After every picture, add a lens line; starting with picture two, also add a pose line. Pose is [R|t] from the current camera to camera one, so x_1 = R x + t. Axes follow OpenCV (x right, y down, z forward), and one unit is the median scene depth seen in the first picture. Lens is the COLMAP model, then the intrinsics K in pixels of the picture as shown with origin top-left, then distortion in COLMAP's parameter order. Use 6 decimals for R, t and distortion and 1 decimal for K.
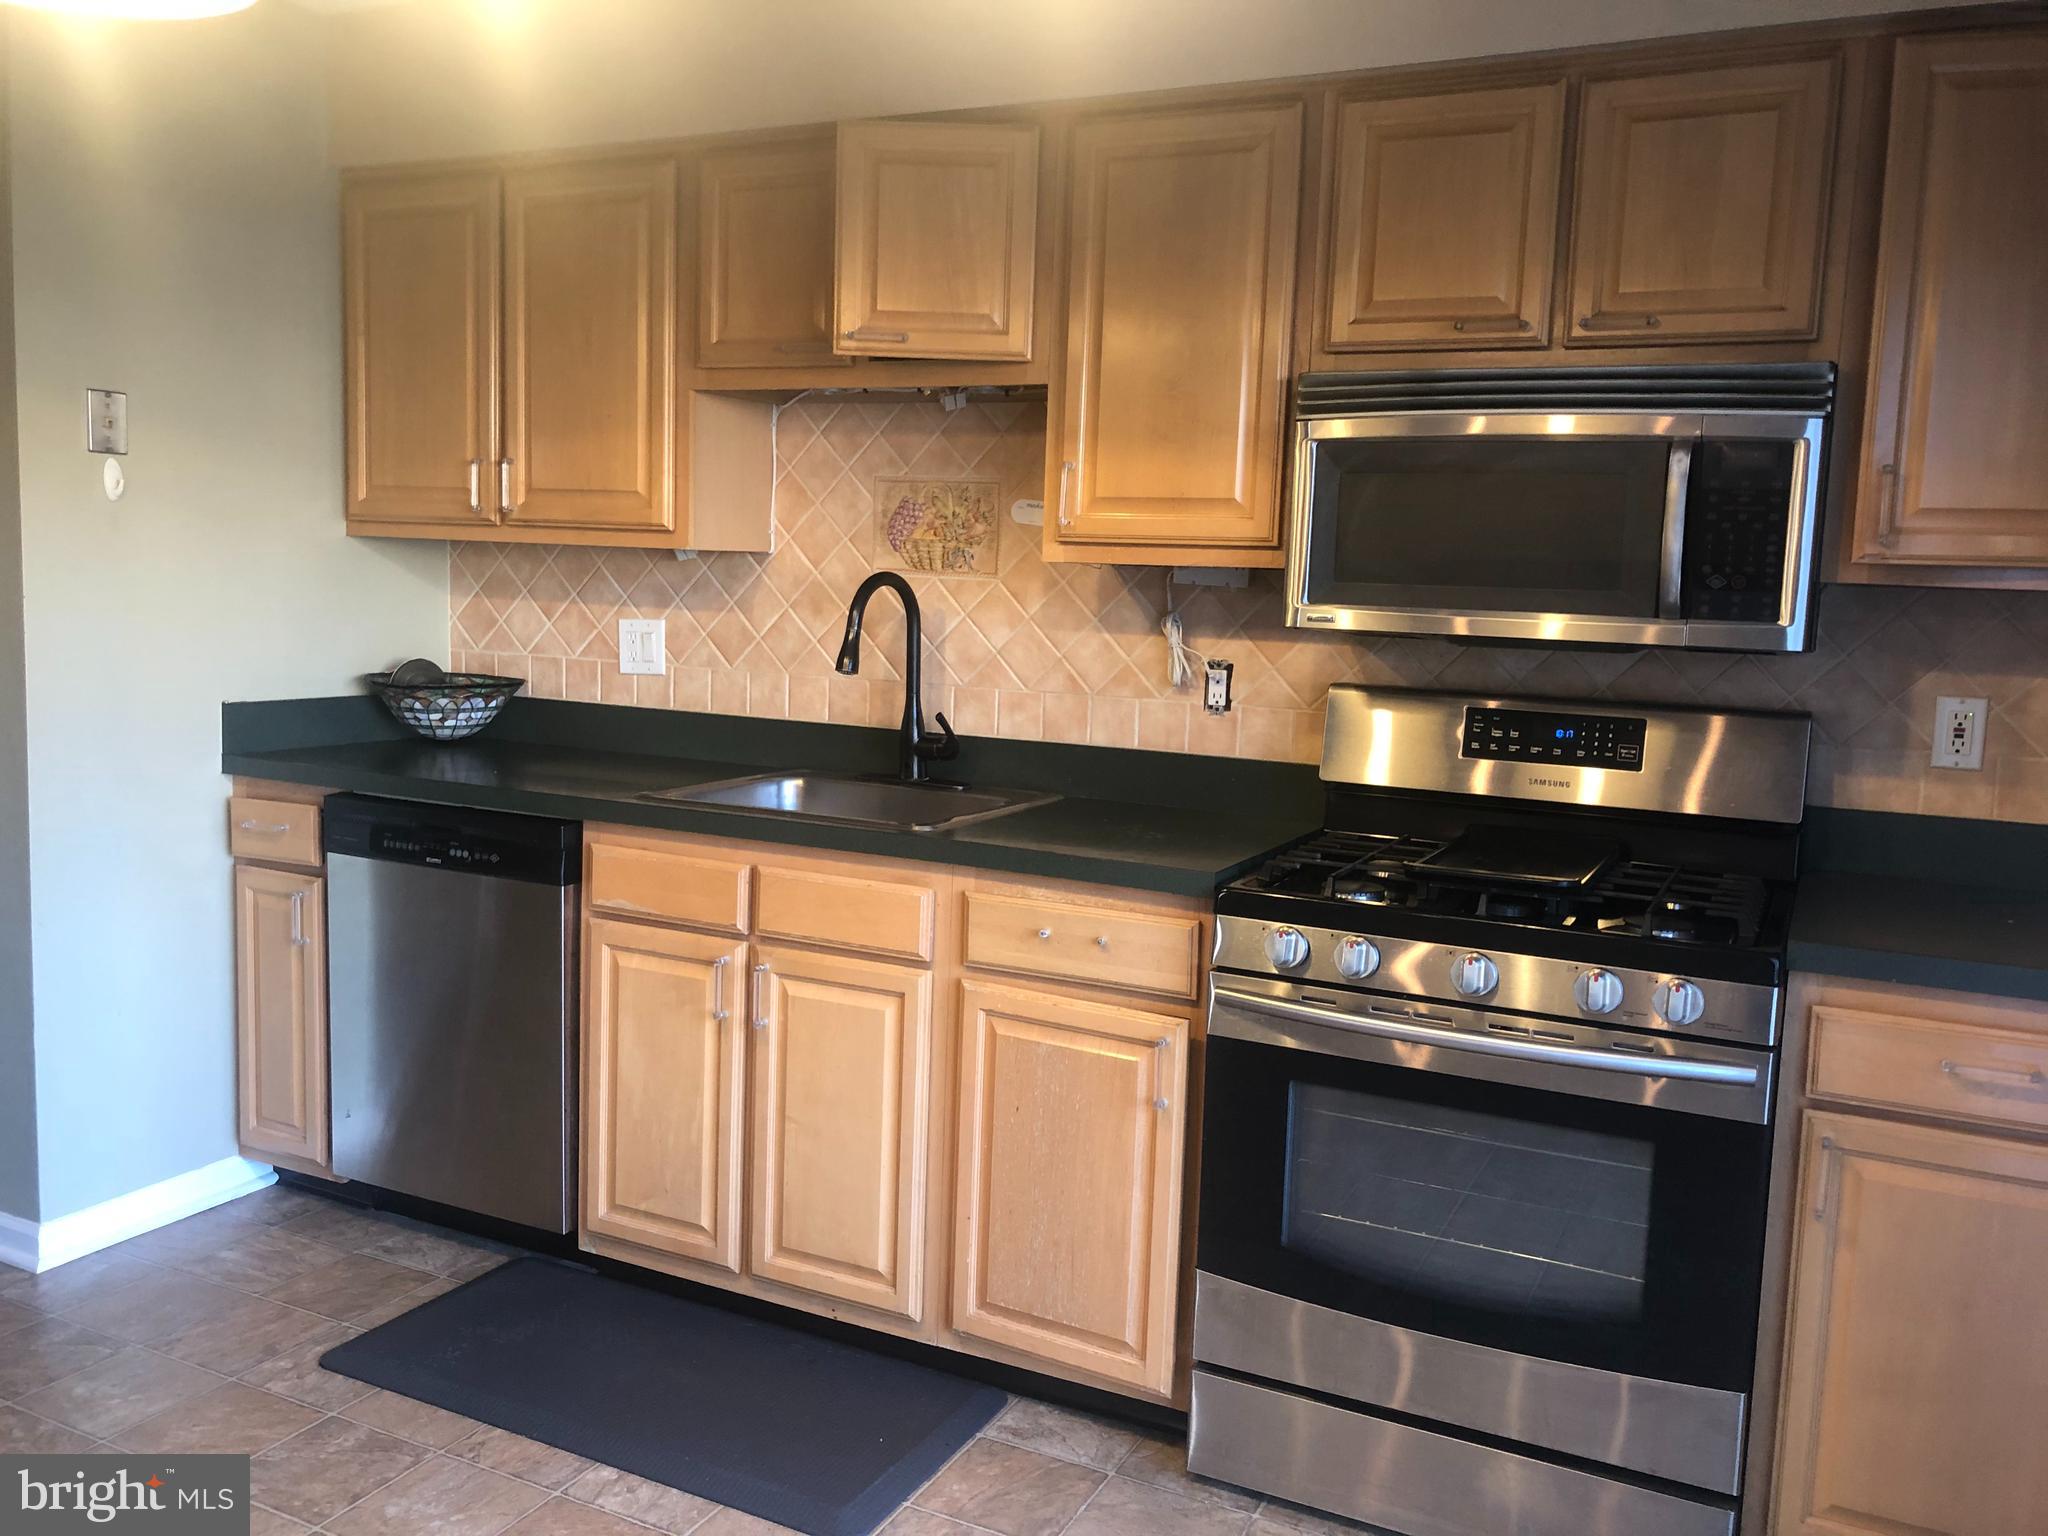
lens RADIAL K [[1673.5, 0, 1029.1], [0, 1673.5, 762.0], [0, 0, 1]] dist [0.154677, -0.441682]
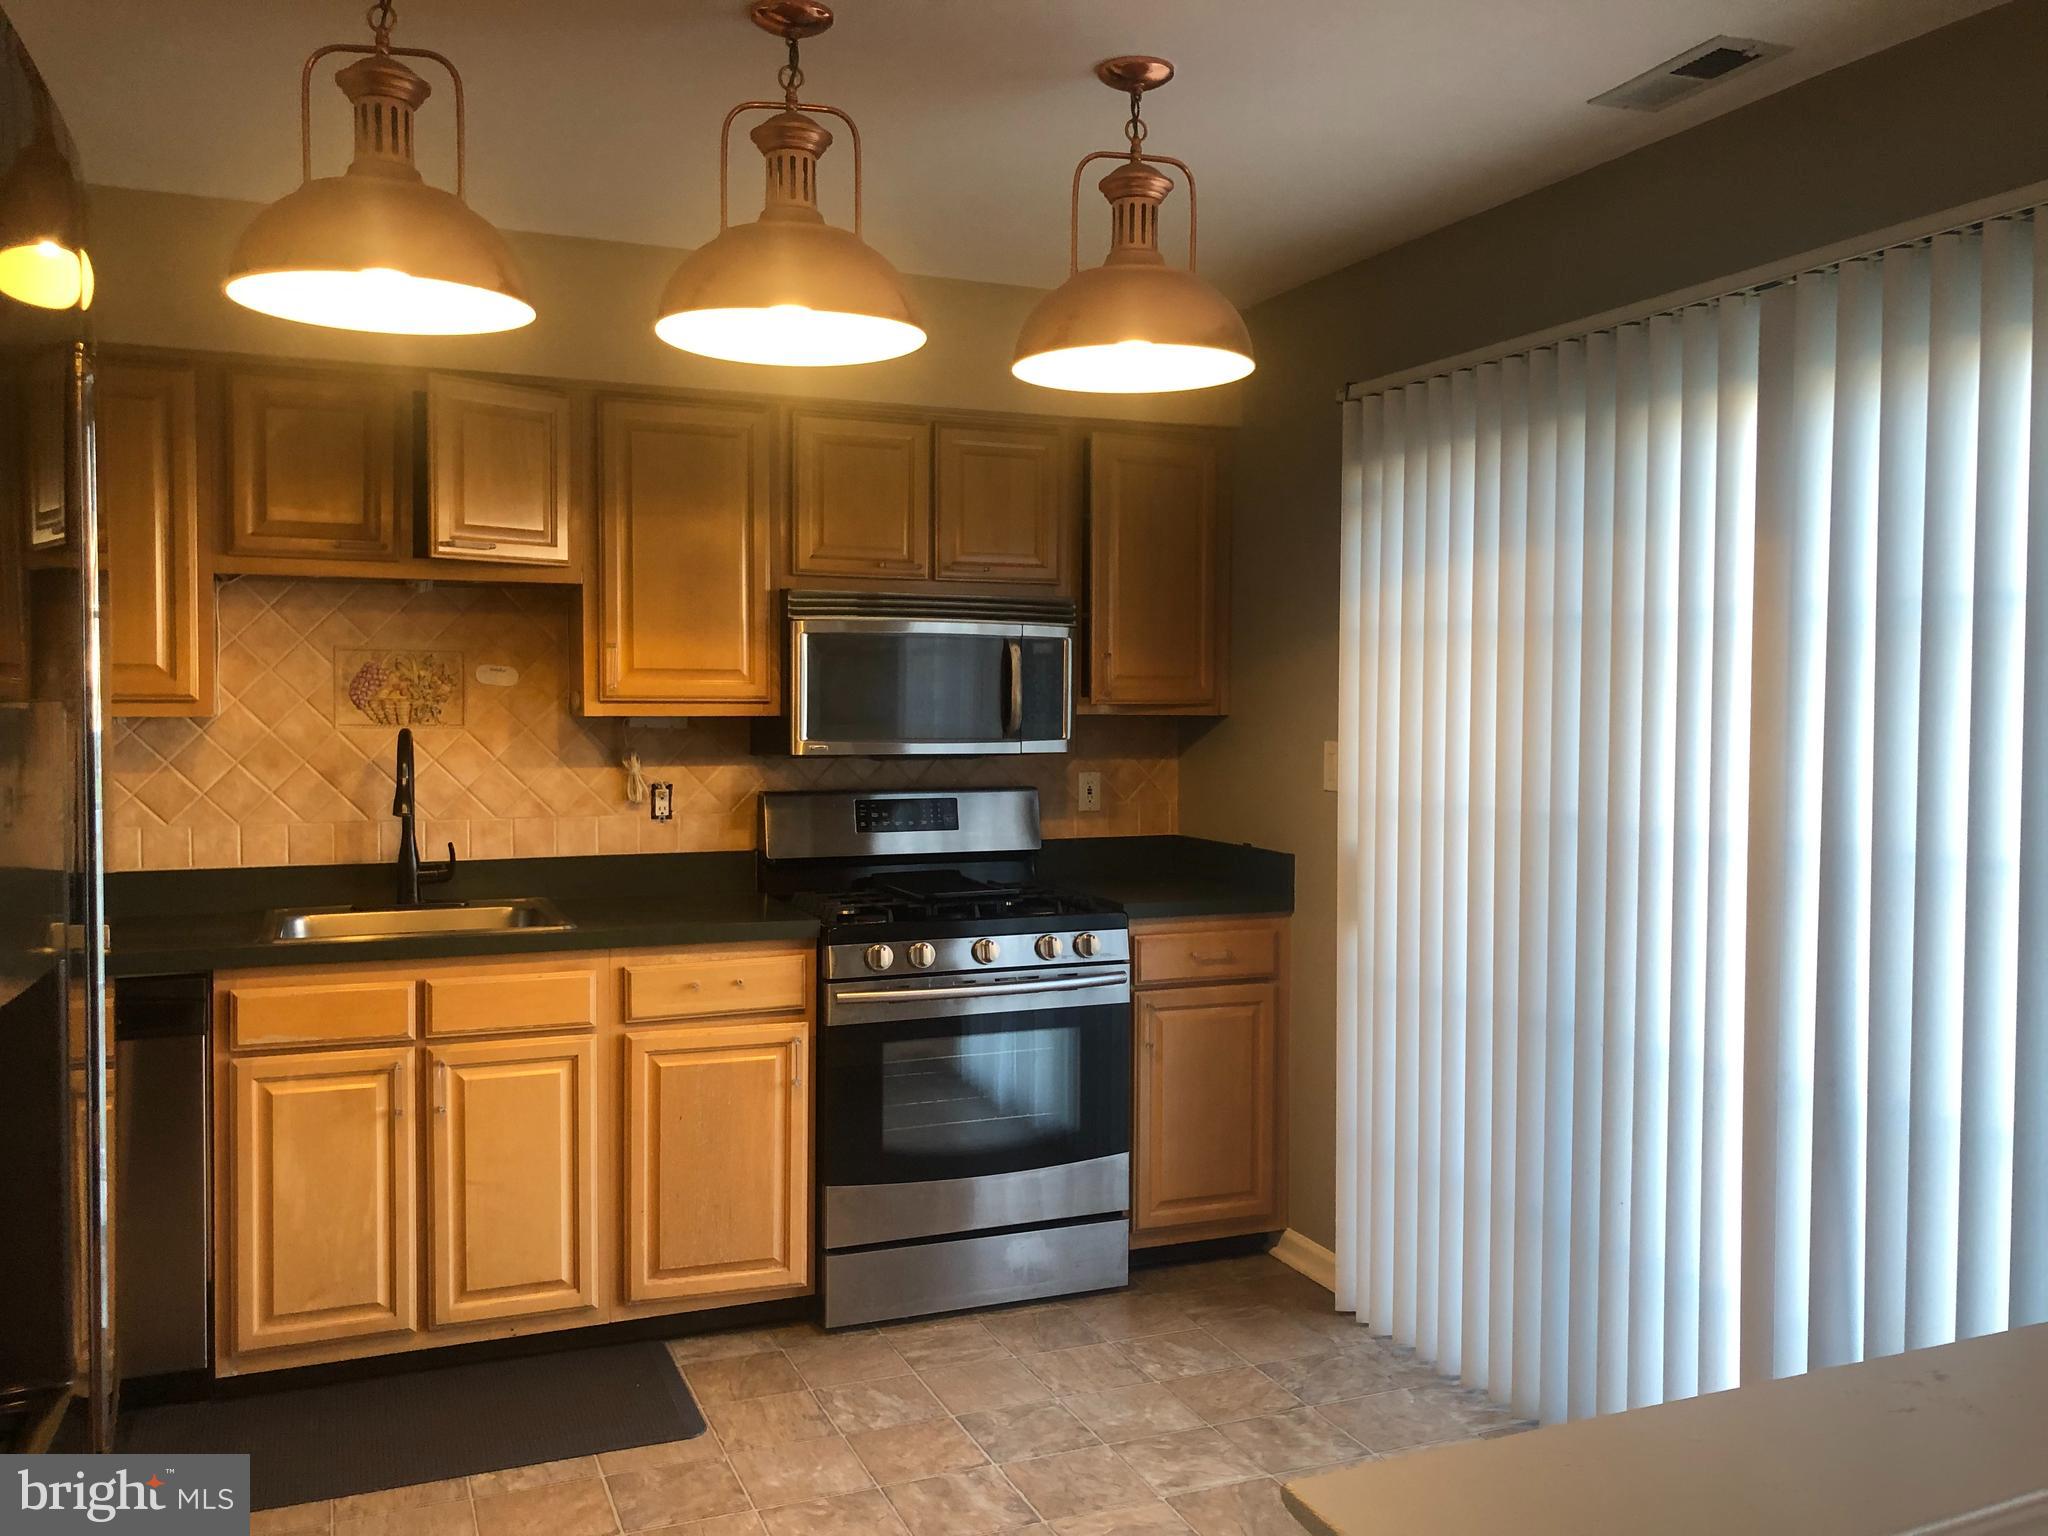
lens RADIAL K [[1673.5, 0, 1029.1], [0, 1673.5, 762.0], [0, 0, 1]] dist [0.154677, -0.441682]
pose [[0.645711, -0.061693, 0.761086, -0.764408], [0.105073, 0.994428, -0.008538, -0.035695], [-0.756318, 0.085483, 0.648595, -0.114374]]
